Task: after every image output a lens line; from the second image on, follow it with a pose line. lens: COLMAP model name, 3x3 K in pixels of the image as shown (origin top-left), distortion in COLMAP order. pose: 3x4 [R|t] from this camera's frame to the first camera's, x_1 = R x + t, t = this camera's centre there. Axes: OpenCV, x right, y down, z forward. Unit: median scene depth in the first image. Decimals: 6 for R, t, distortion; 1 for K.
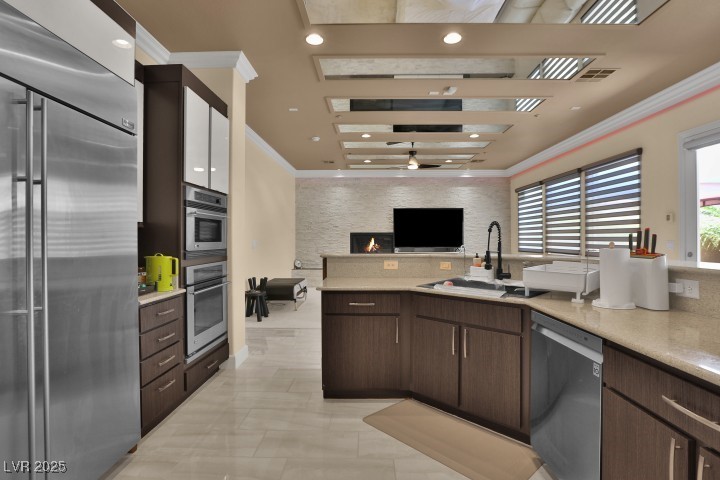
lens RADIAL K [[367.9, 0, 357.7], [0, 367.9, 244.1], [0, 0, 1]] dist [-0.032905, 0.003670]
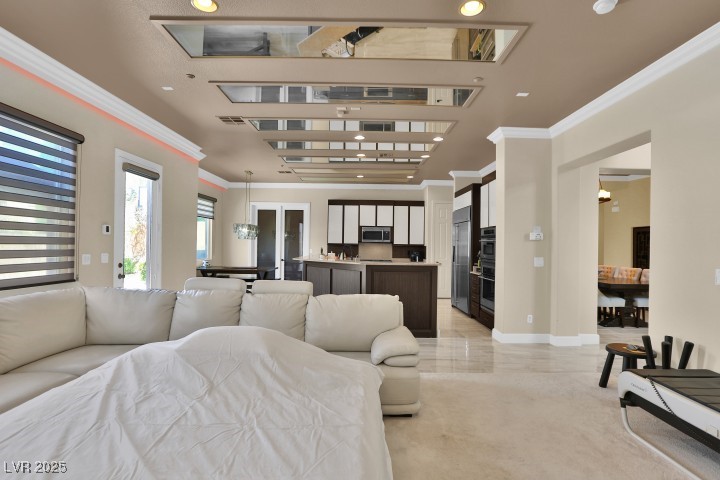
lens RADIAL K [[367.9, 0, 361.8], [0, 367.9, 244.9], [0, 0, 1]] dist [-0.032905, 0.003670]
pose [[-0.999391, -0.010830, -0.033165, 0.111070], [-0.011302, 0.999837, 0.014077, -0.026896], [0.033008, 0.014444, -0.999351, 1.013863]]
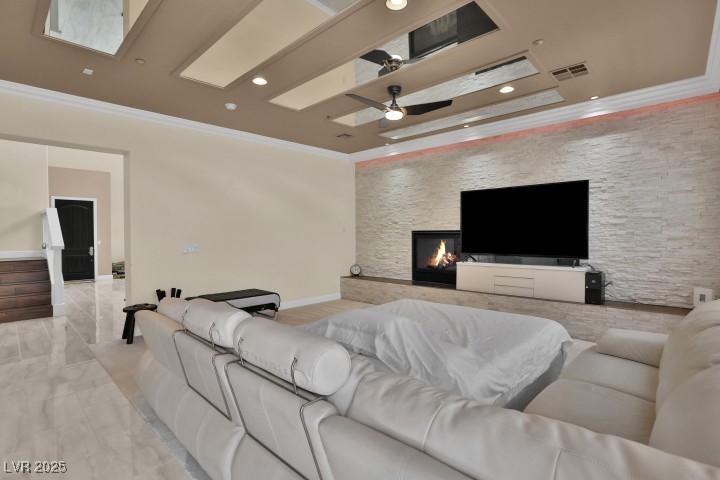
lens RADIAL K [[367.9, 0, 361.0], [0, 367.9, 238.3], [0, 0, 1]] dist [-0.032905, 0.003670]
pose [[0.704321, 0.009262, -0.709821, 0.420541], [-0.021156, 0.999745, -0.007947, -0.009778], [0.709566, 0.020614, 0.704338, 0.444885]]
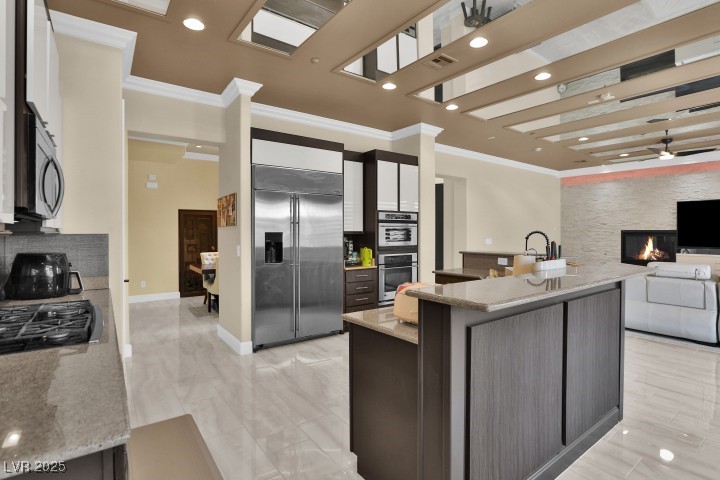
lens RADIAL K [[367.9, 0, 366.3], [0, 367.9, 240.2], [0, 0, 1]] dist [-0.032905, 0.003670]
pose [[0.617016, 0.019868, -0.786699, 0.309902], [-0.012859, 0.999802, 0.015165, -0.012578], [0.786845, 0.000759, 0.617150, -0.073768]]
